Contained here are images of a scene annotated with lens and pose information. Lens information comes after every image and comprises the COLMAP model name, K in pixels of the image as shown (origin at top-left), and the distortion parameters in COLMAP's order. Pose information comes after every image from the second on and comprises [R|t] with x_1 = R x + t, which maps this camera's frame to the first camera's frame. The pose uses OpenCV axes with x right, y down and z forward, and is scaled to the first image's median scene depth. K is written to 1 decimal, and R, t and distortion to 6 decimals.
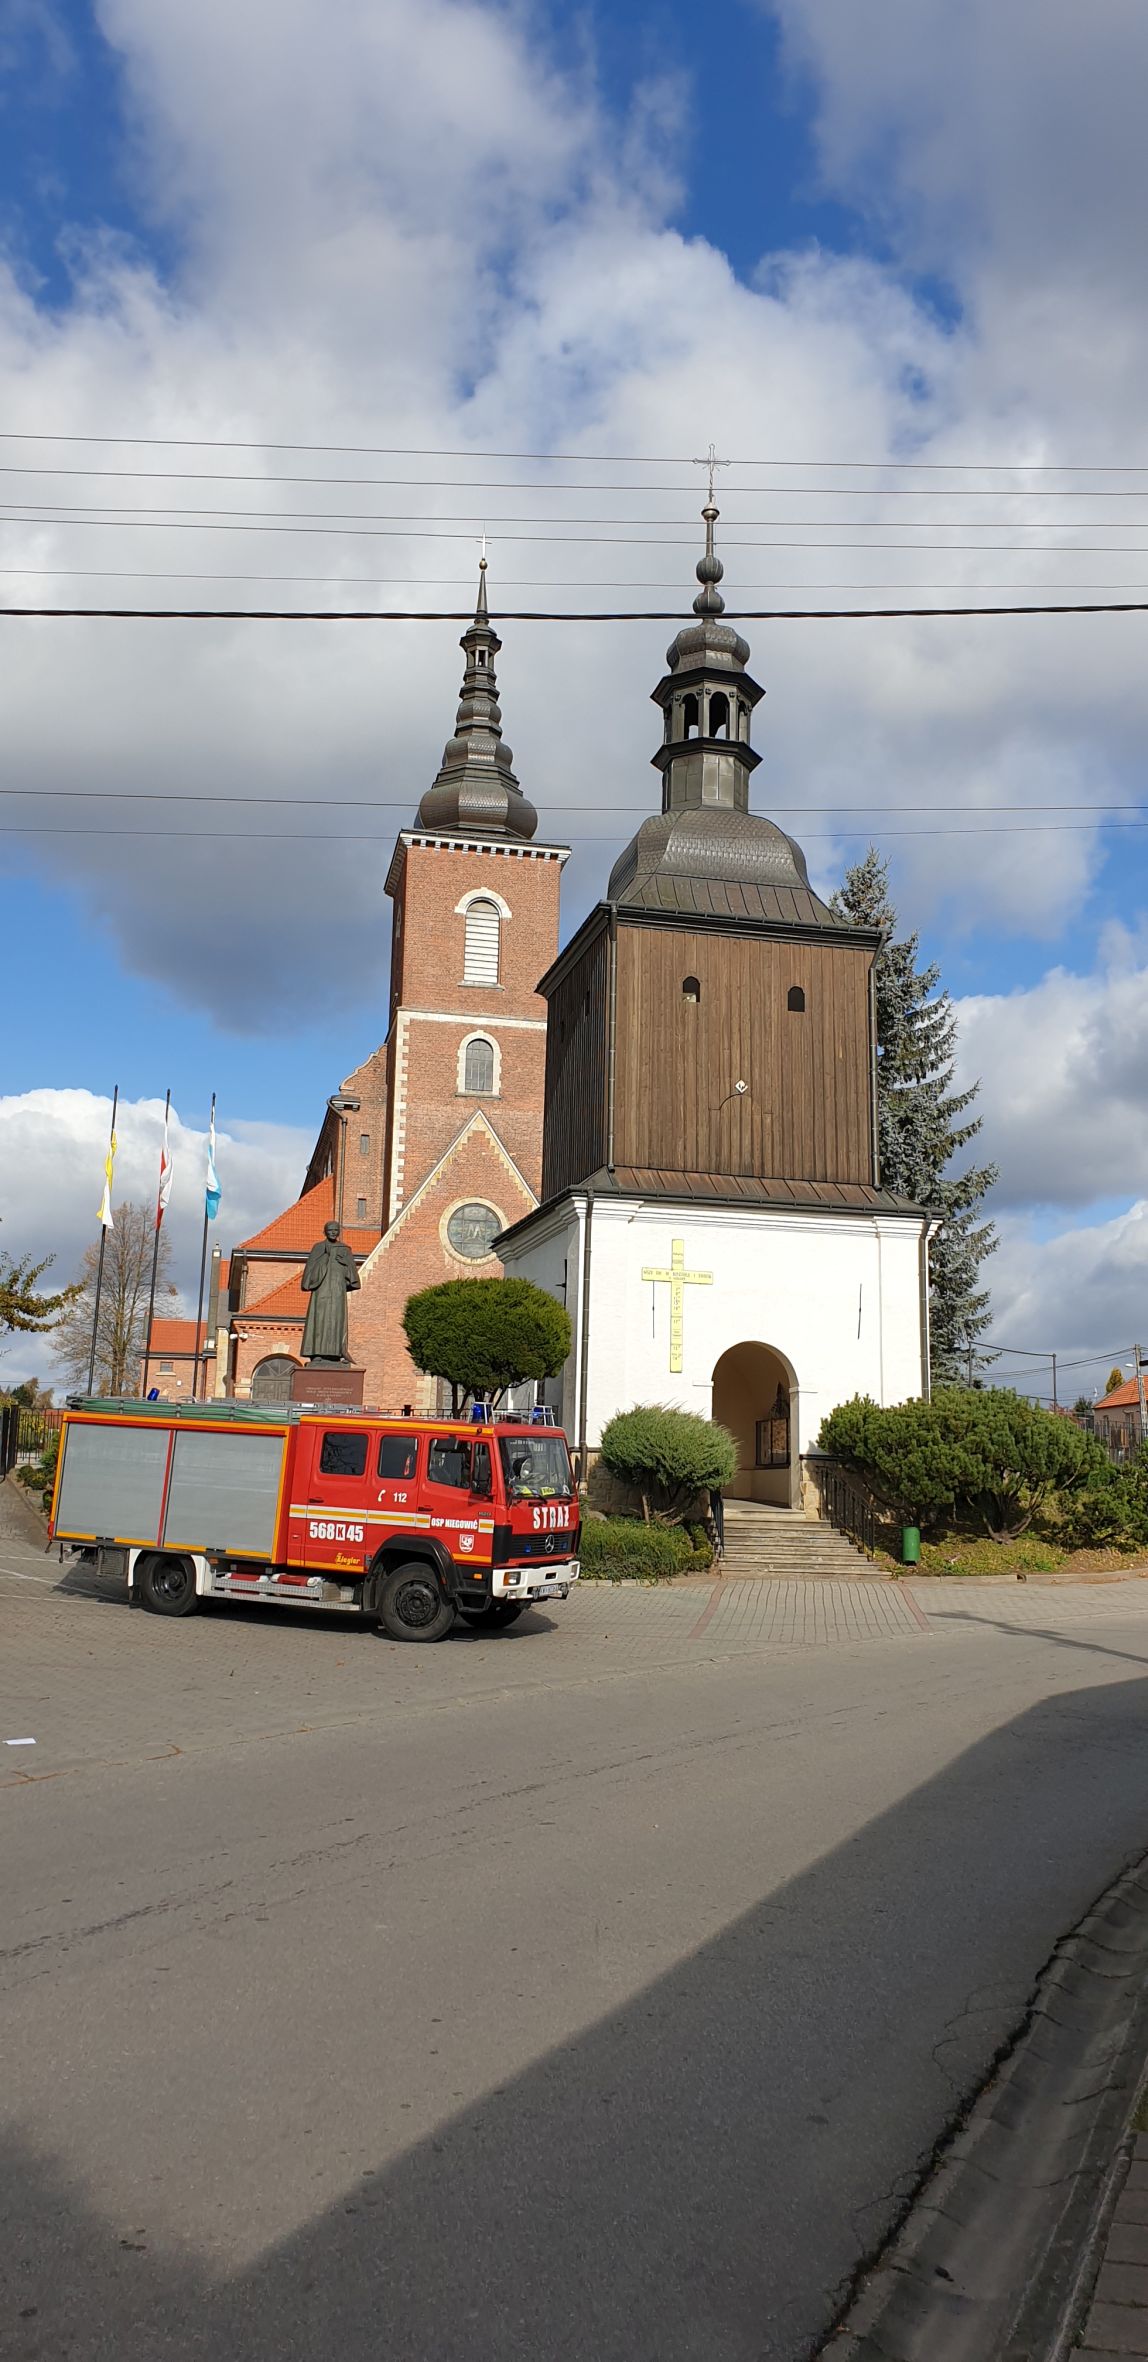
lens RADIAL K [[1834.6, 0, 584.9], [0, 1834.6, 1181.7], [0, 0, 1]] dist [0.197599, -0.001238]
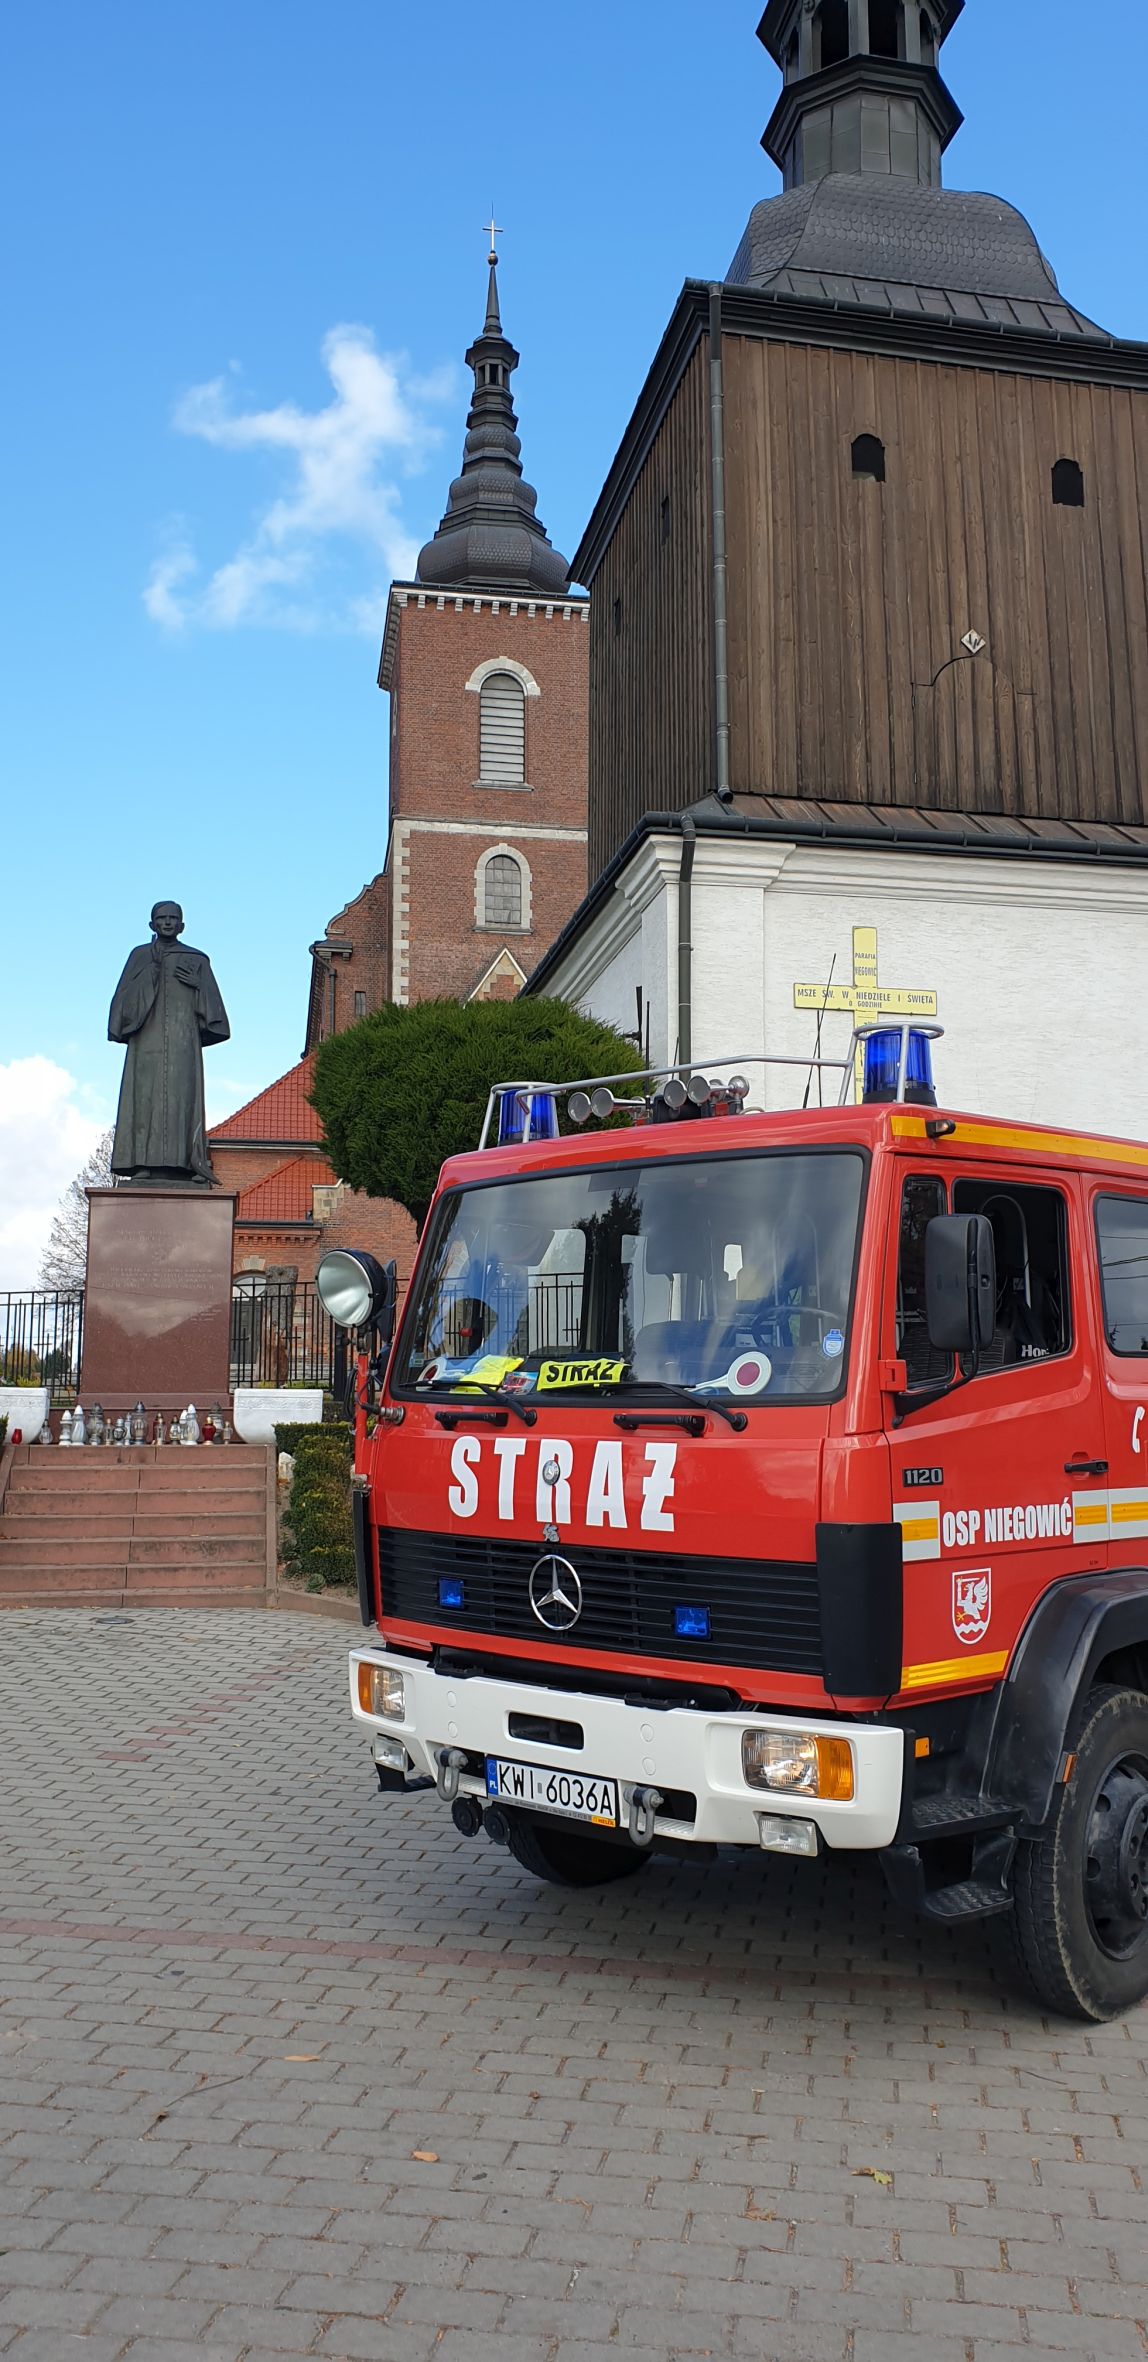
lens RADIAL K [[1834.9, 0, 613.0], [0, 1834.9, 1204.2], [0, 0, 1]] dist [0.065841, -0.115403]
pose [[0.999462, -0.030120, -0.012969, -0.006630], [0.030544, 0.998958, 0.033909, 0.042809], [0.011934, -0.034287, 0.999341, 0.242566]]
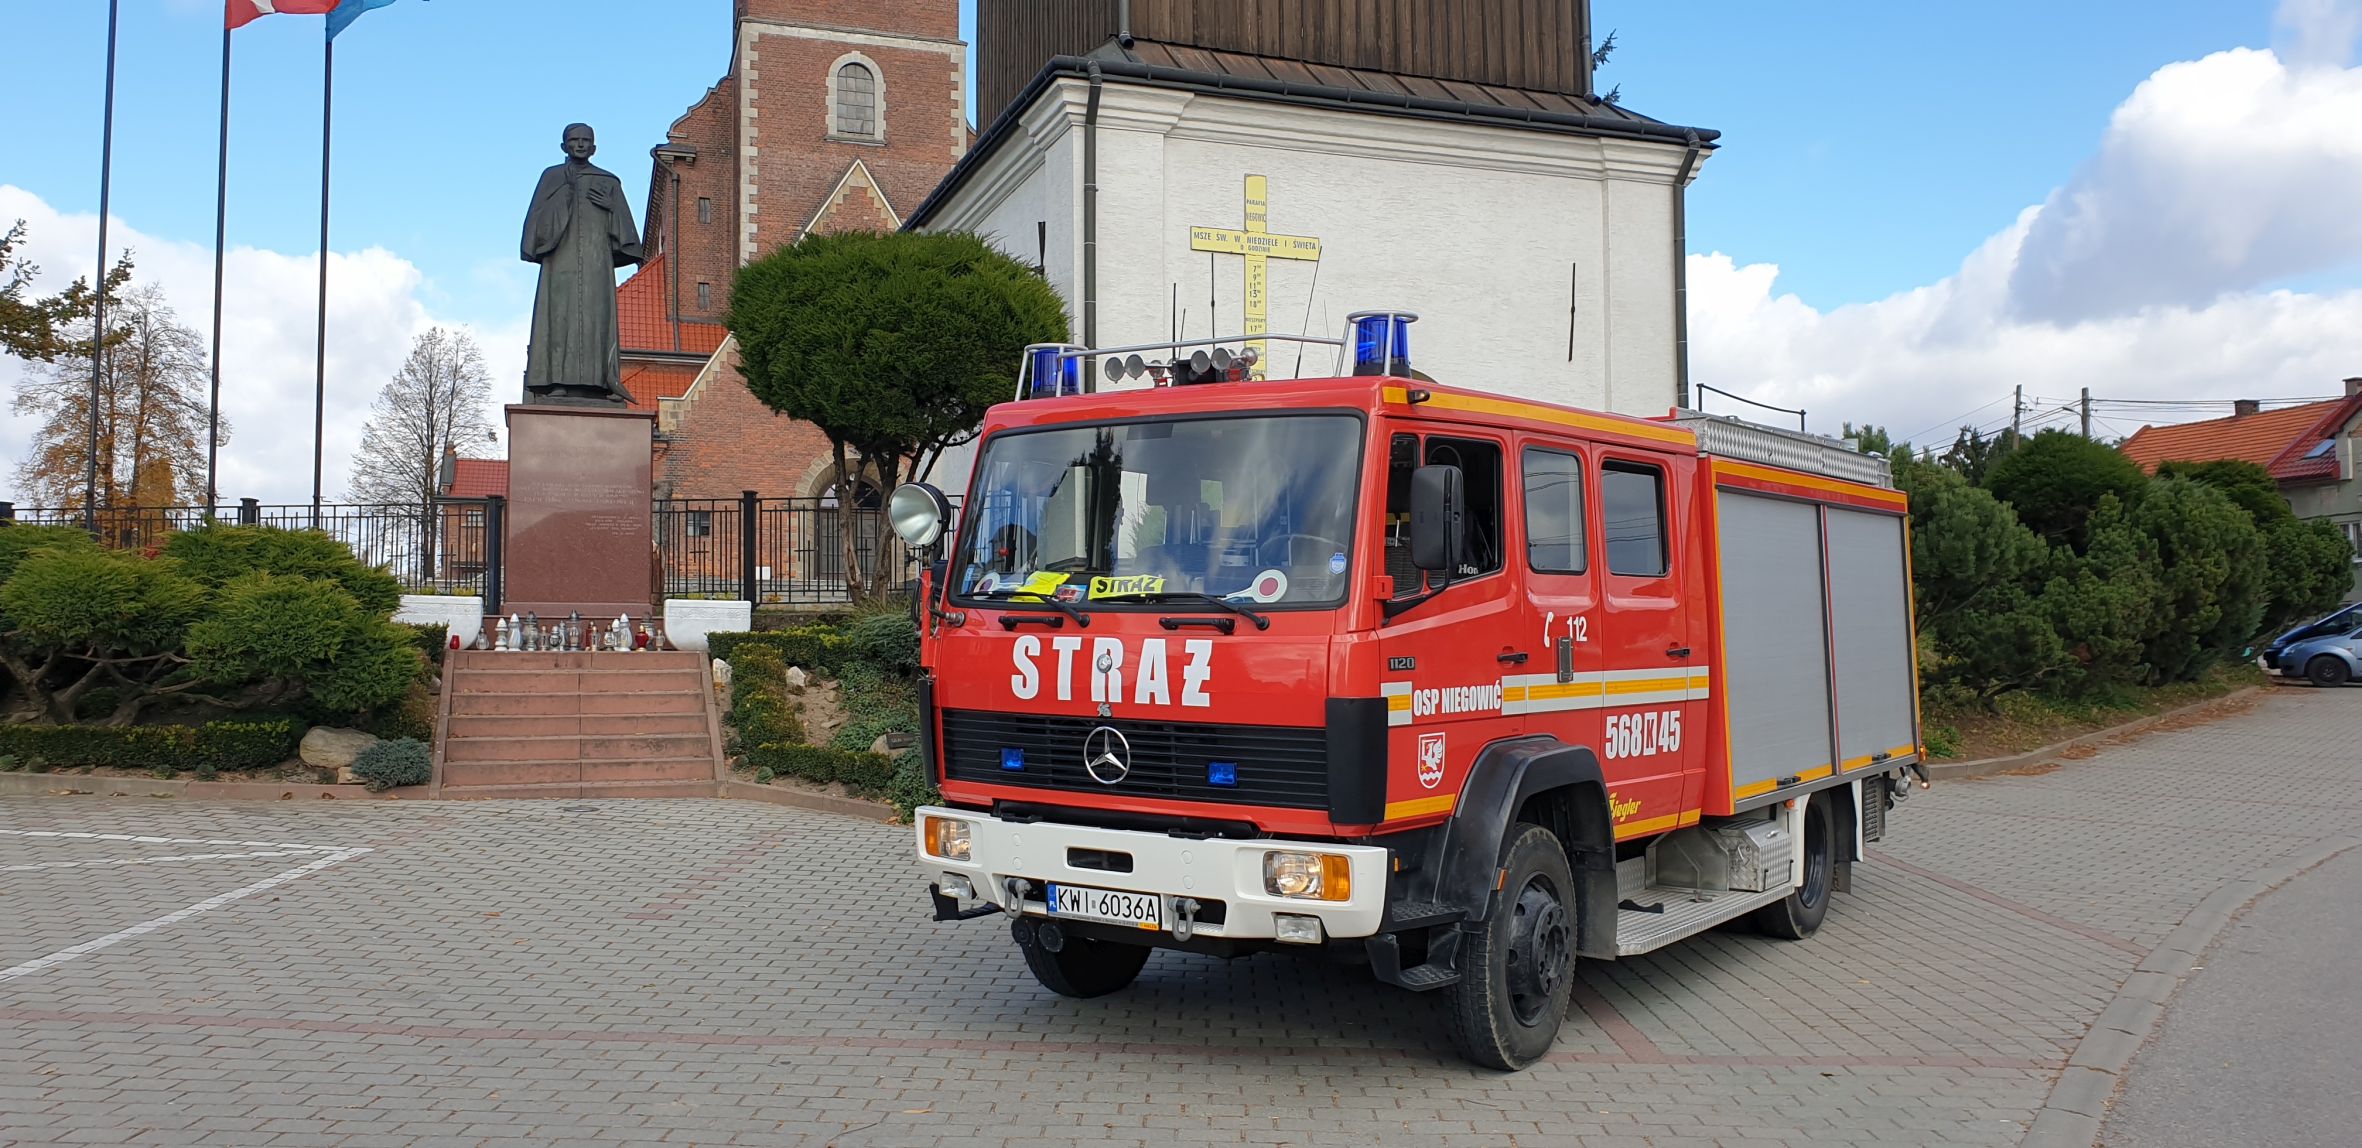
lens RADIAL K [[1834.9, 0, 1195.7], [0, 1834.9, 583.5], [0, 0, 1]] dist [0.065841, -0.115403]
pose [[0.992240, -0.019644, 0.122775, -0.016833], [0.004356, 0.992327, 0.123567, 0.040638], [-0.124261, -0.122073, 0.984712, 0.224797]]
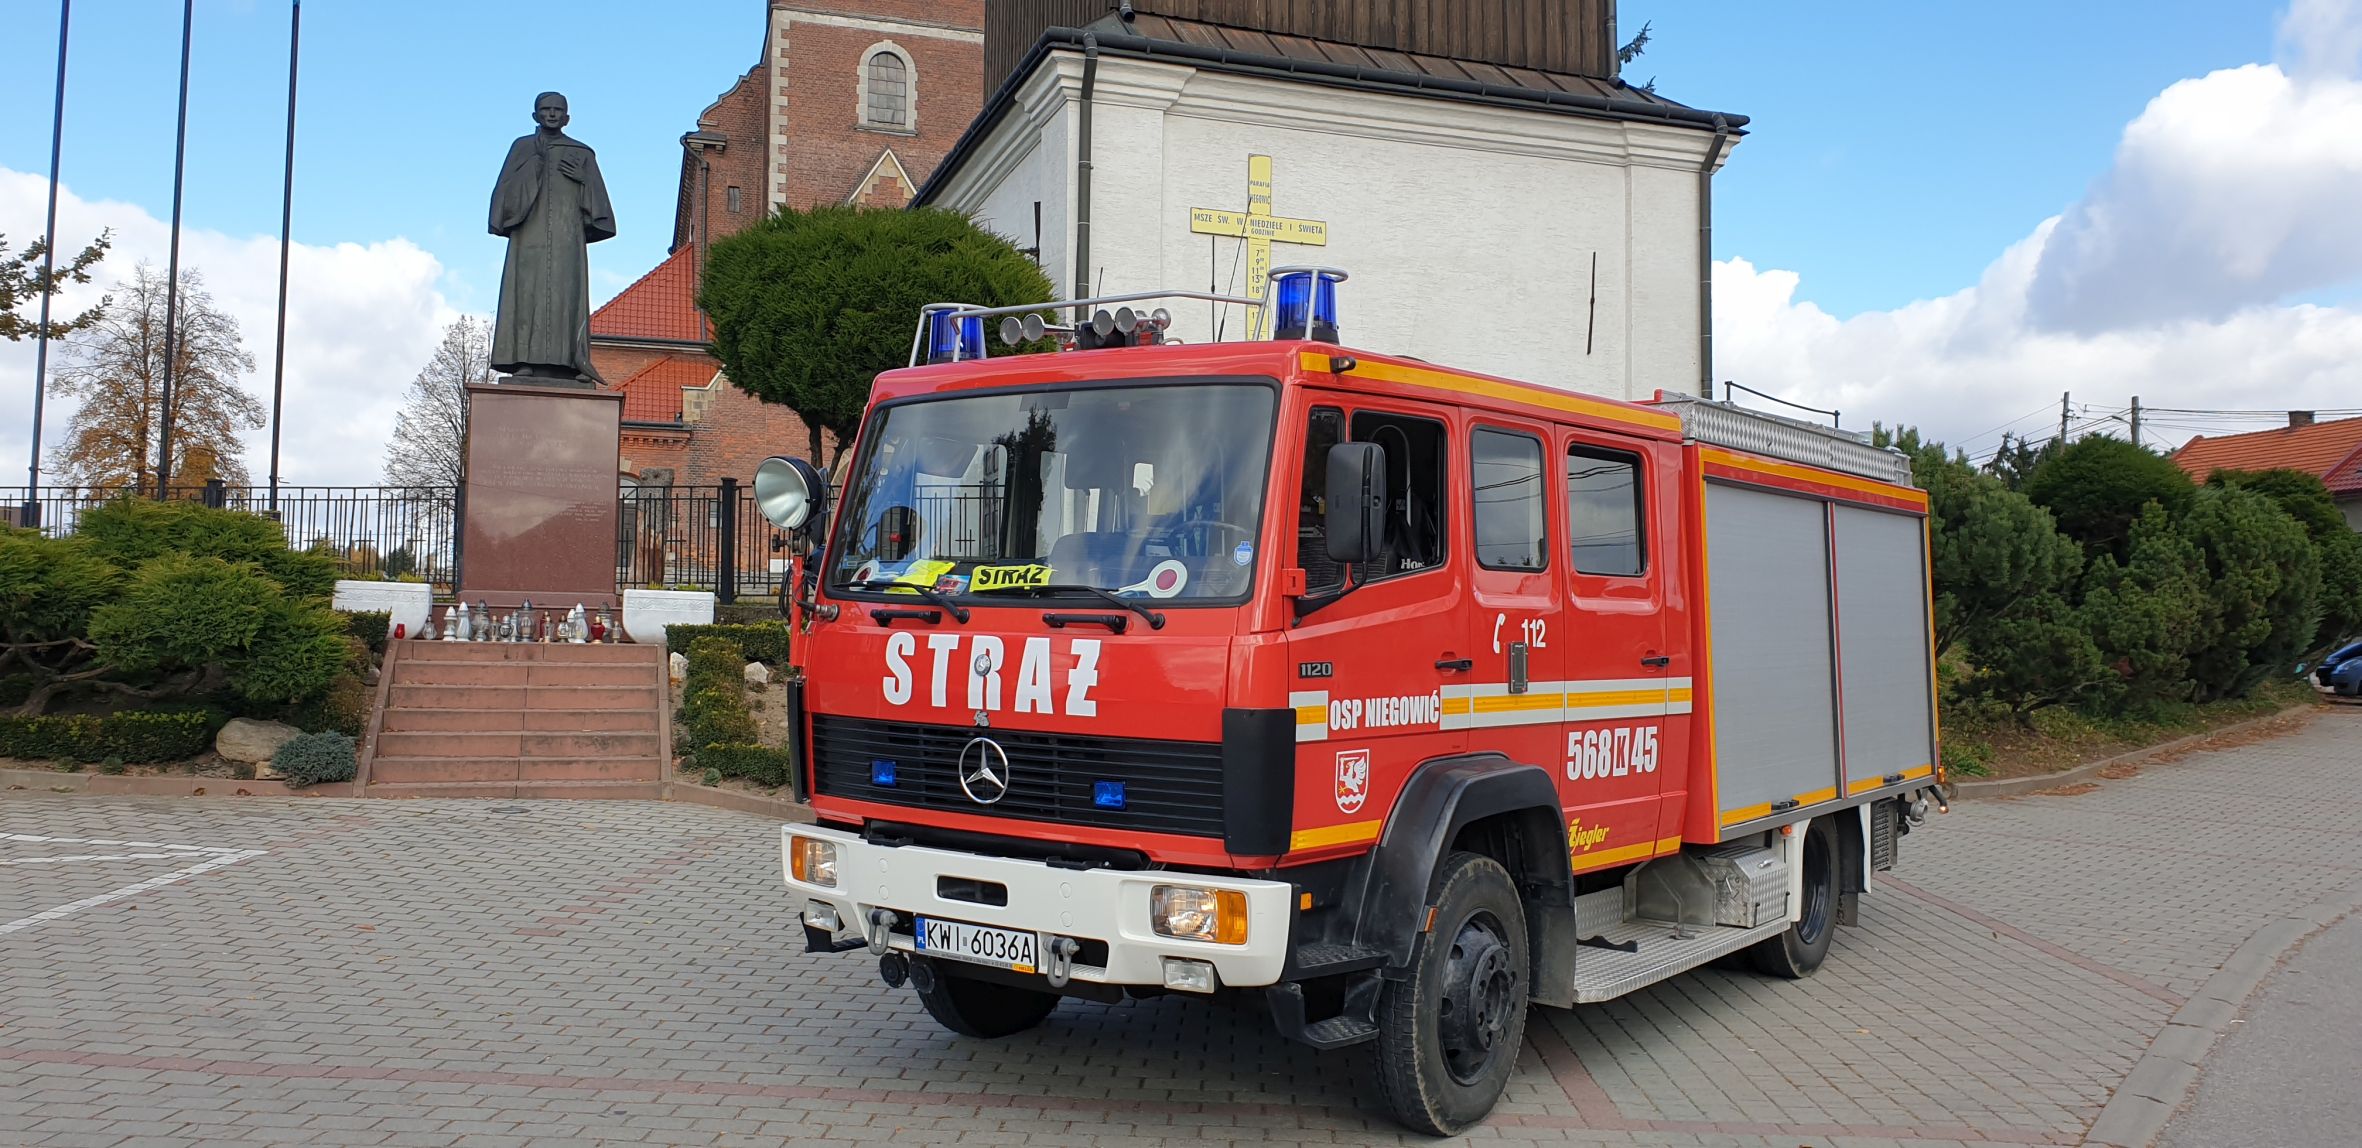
lens RADIAL K [[1834.9, 0, 1213.9], [0, 1834.9, 574.0], [0, 0, 1]] dist [0.065841, -0.115403]
pose [[0.994032, -0.005064, 0.108974, -0.008958], [-0.007924, 0.992932, 0.118421, 0.042356], [-0.108804, -0.118578, 0.986966, 0.235155]]
